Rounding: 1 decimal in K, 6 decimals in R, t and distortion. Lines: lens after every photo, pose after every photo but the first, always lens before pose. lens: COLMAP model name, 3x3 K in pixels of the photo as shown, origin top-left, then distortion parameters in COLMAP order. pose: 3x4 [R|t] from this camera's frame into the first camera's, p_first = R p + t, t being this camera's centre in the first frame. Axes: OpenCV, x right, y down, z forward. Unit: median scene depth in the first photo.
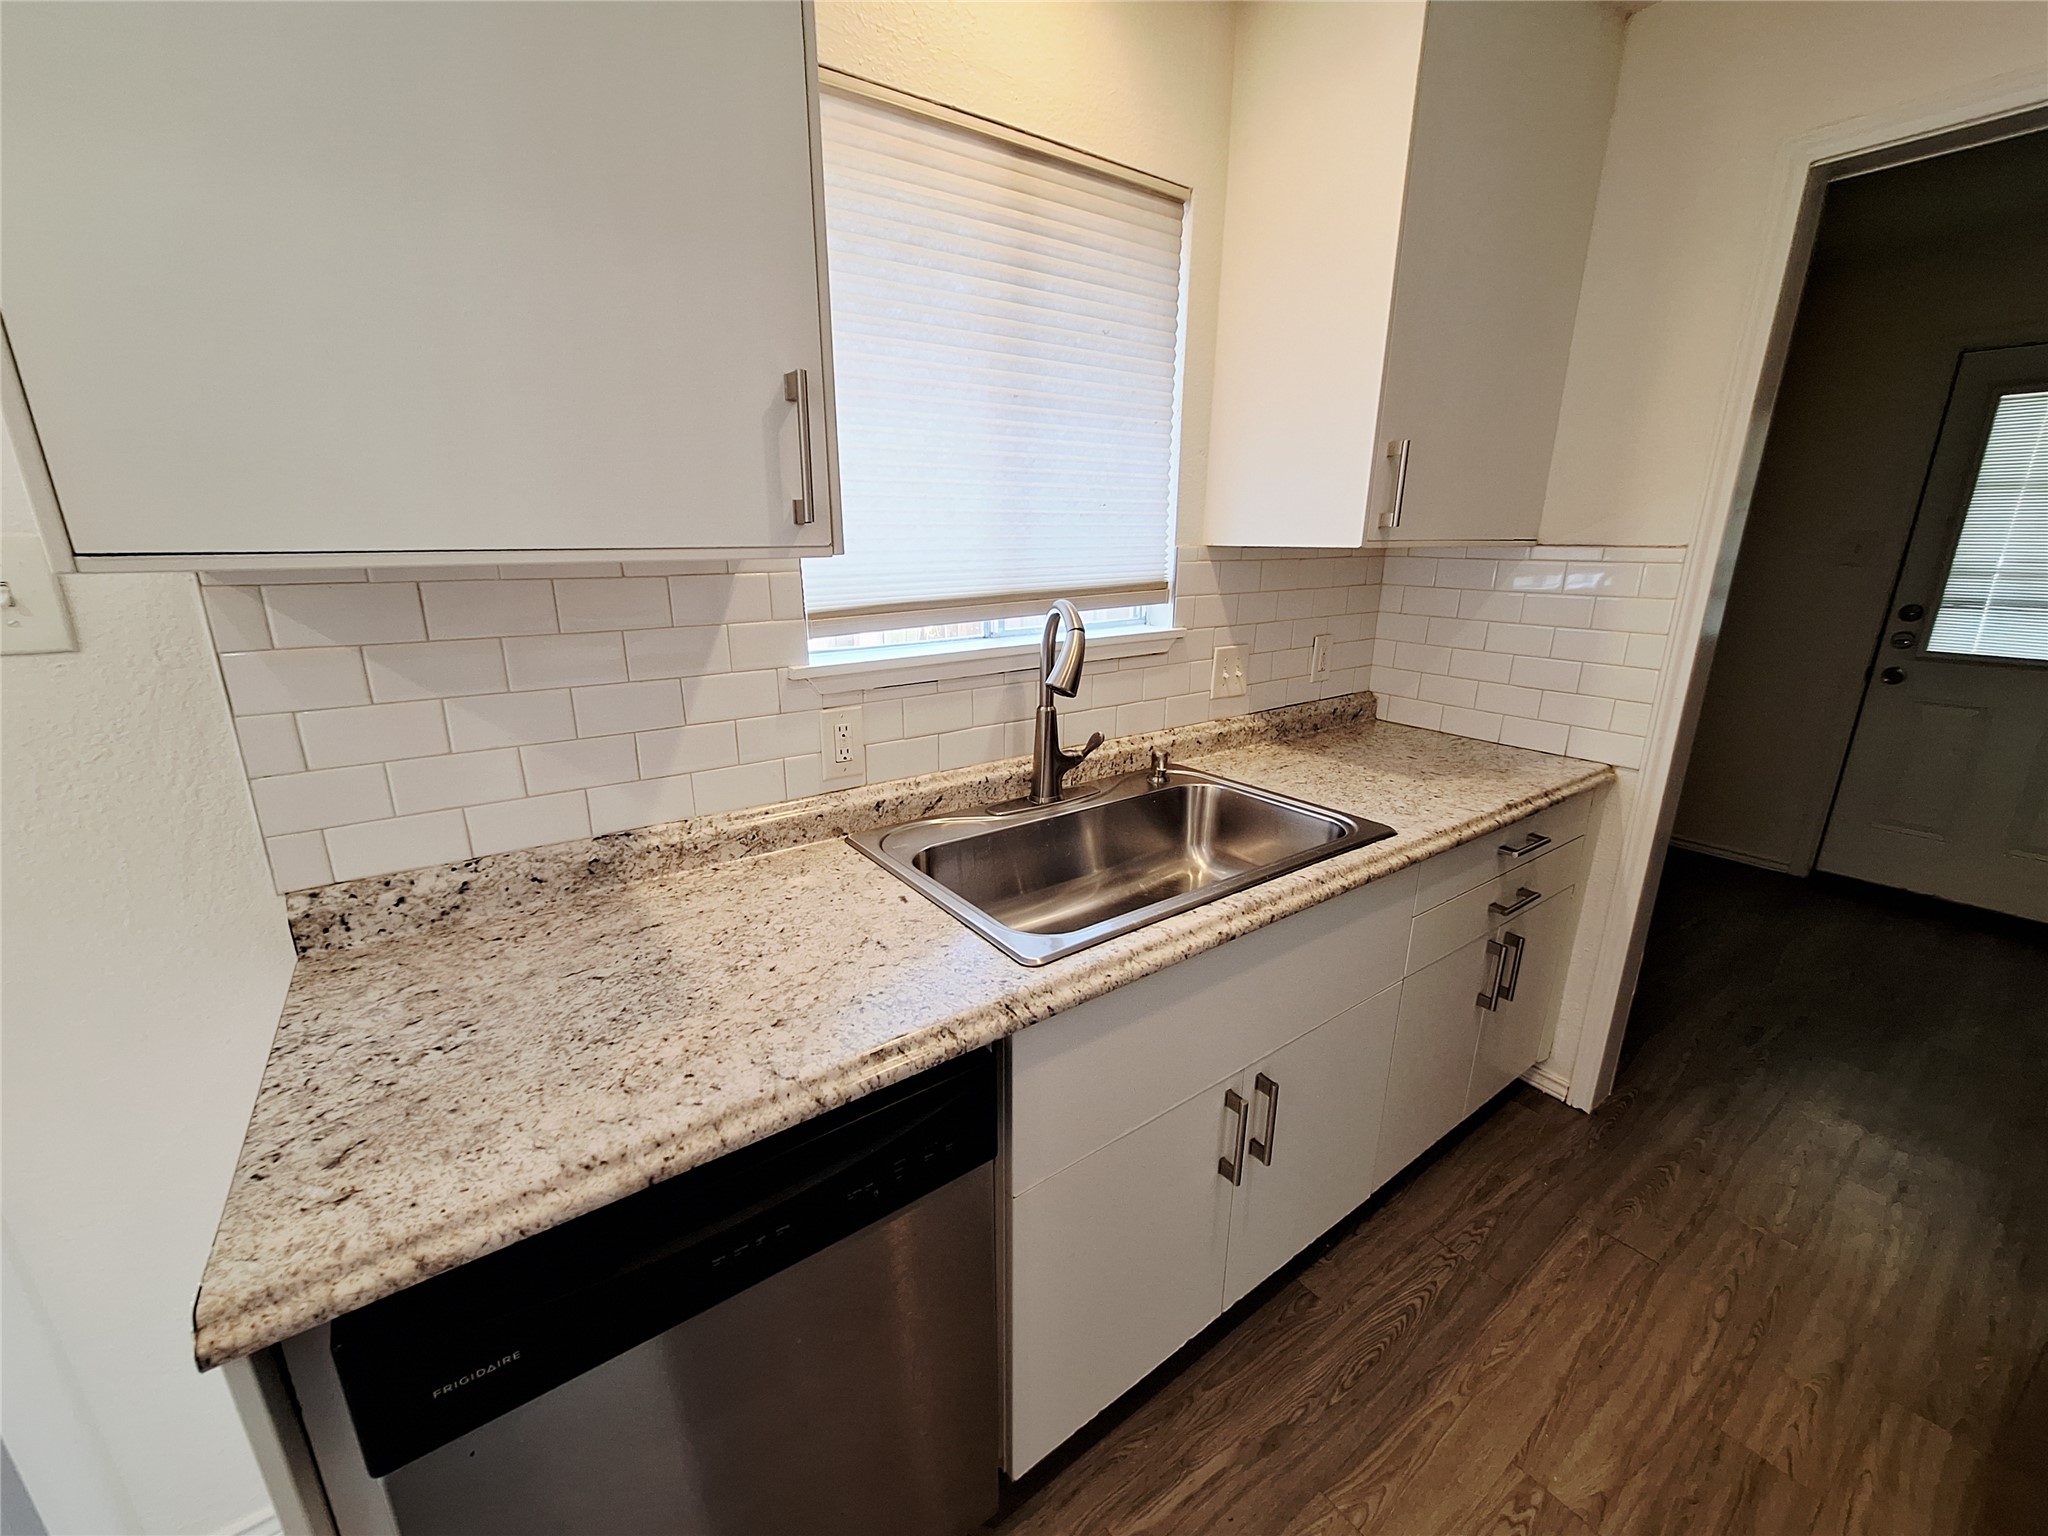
lens RADIAL K [[805.6, 0, 998.3], [0, 805.6, 765.5], [0, 0, 1]] dist [-0.005582, 0.001899]
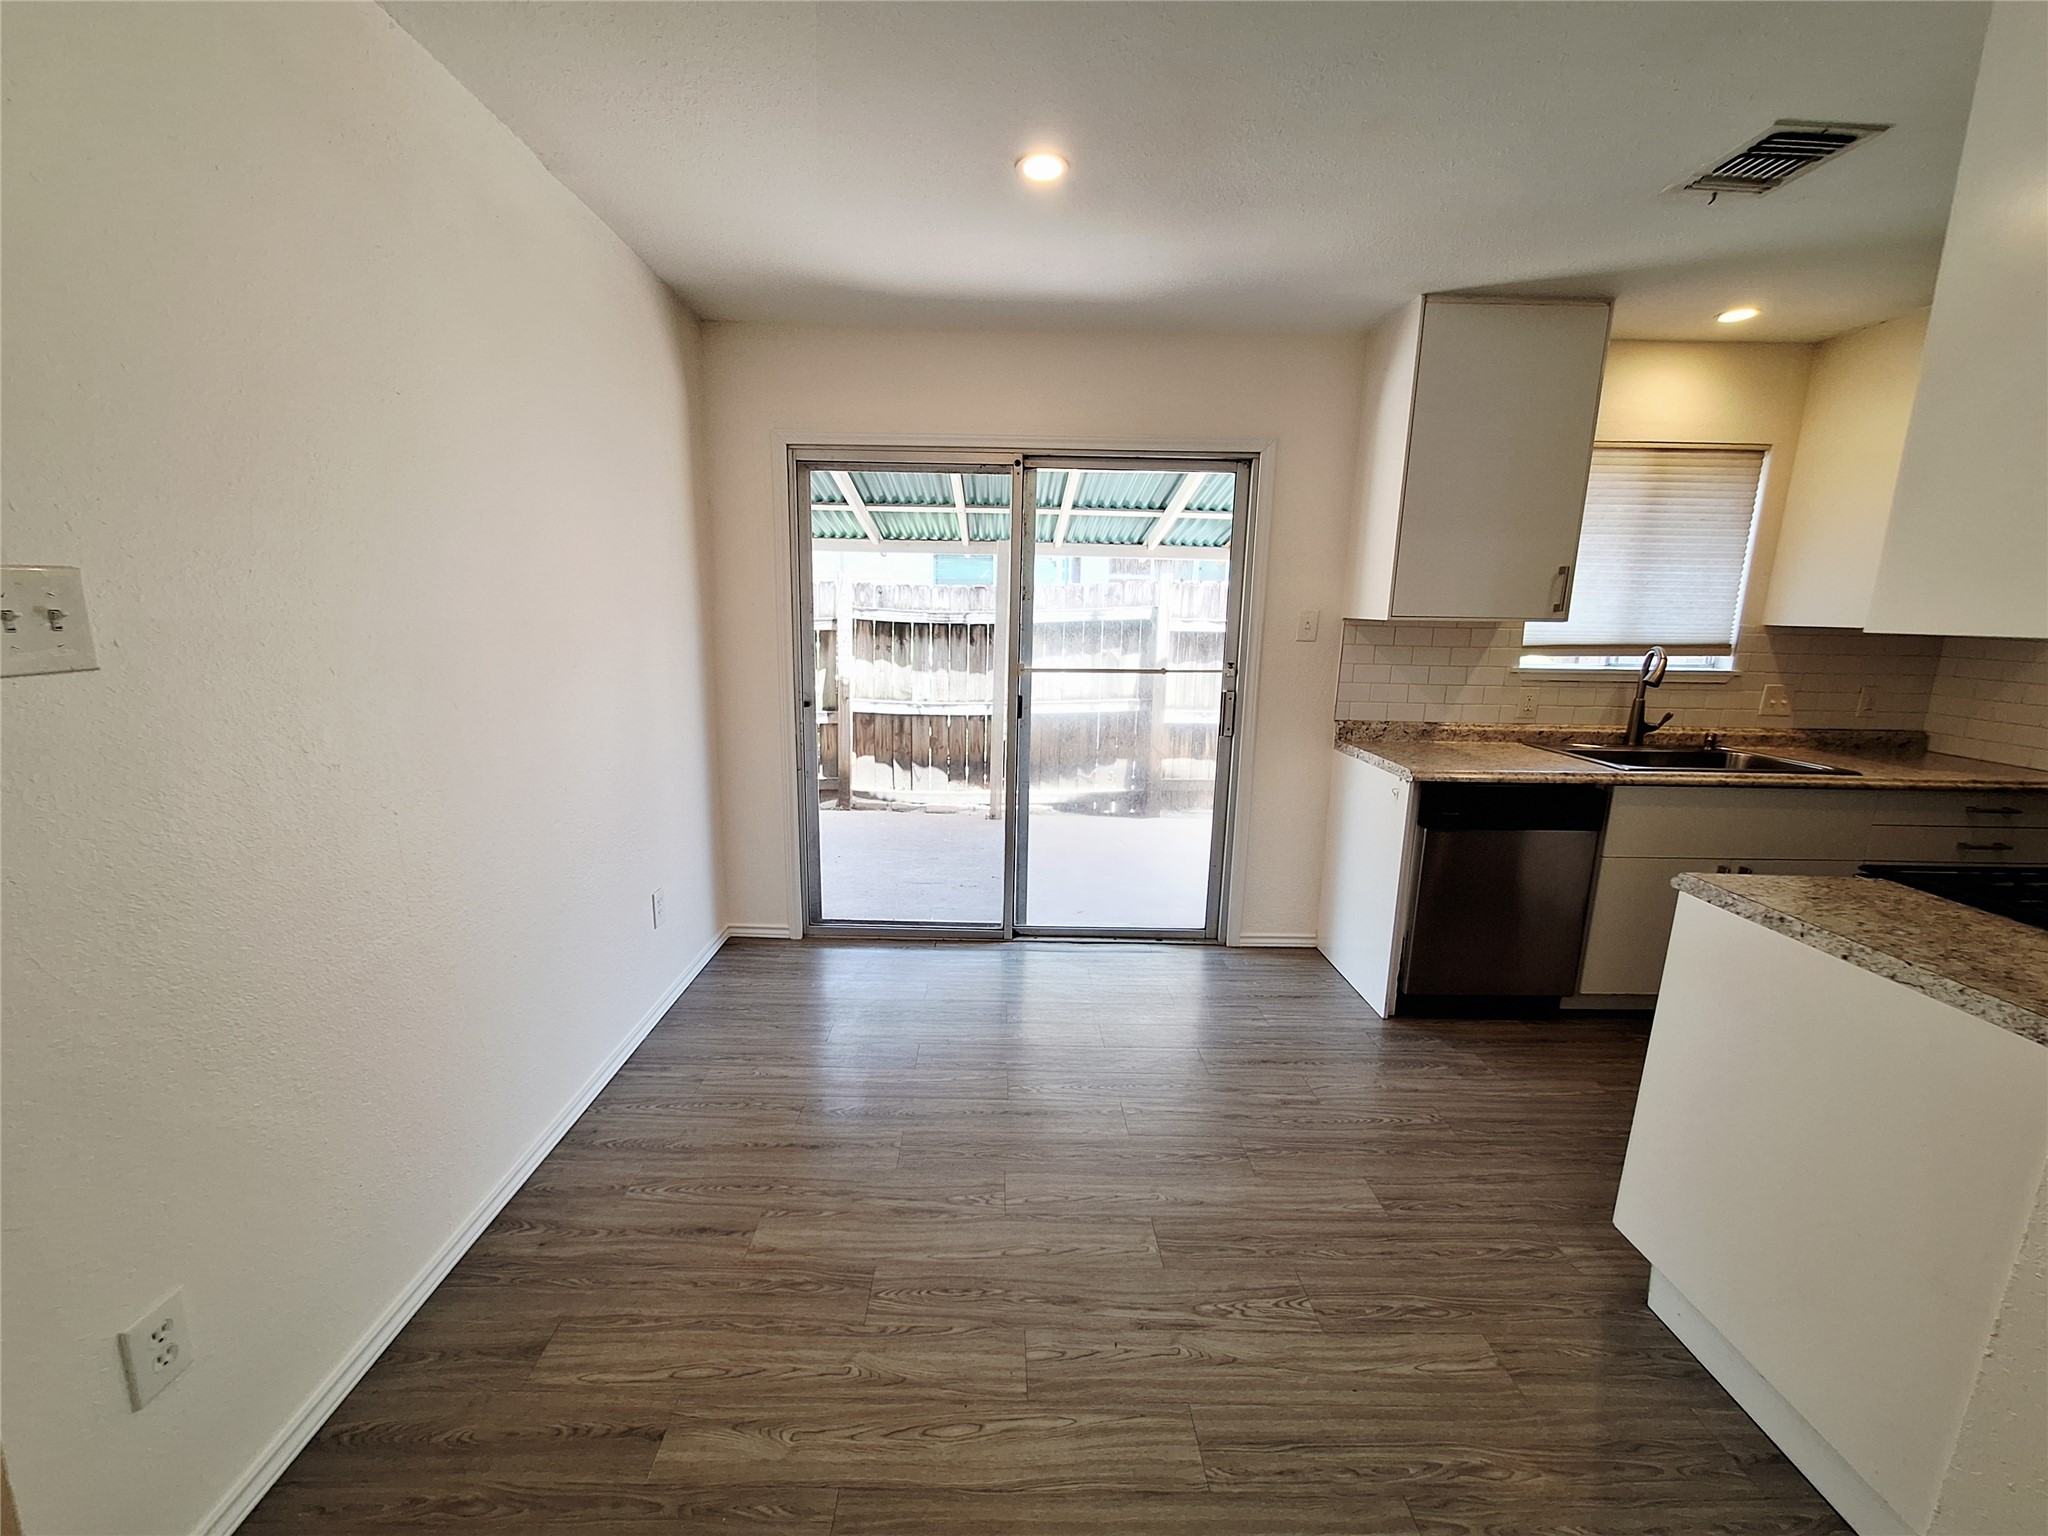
lens RADIAL K [[805.6, 0, 1008.4], [0, 805.6, 762.0], [0, 0, 1]] dist [-0.005582, 0.001899]
pose [[0.826440, 0.125435, -0.548874, -0.137222], [-0.173731, 0.984110, -0.036686, 0.481465], [0.535550, 0.125675, 0.835100, -1.695498]]
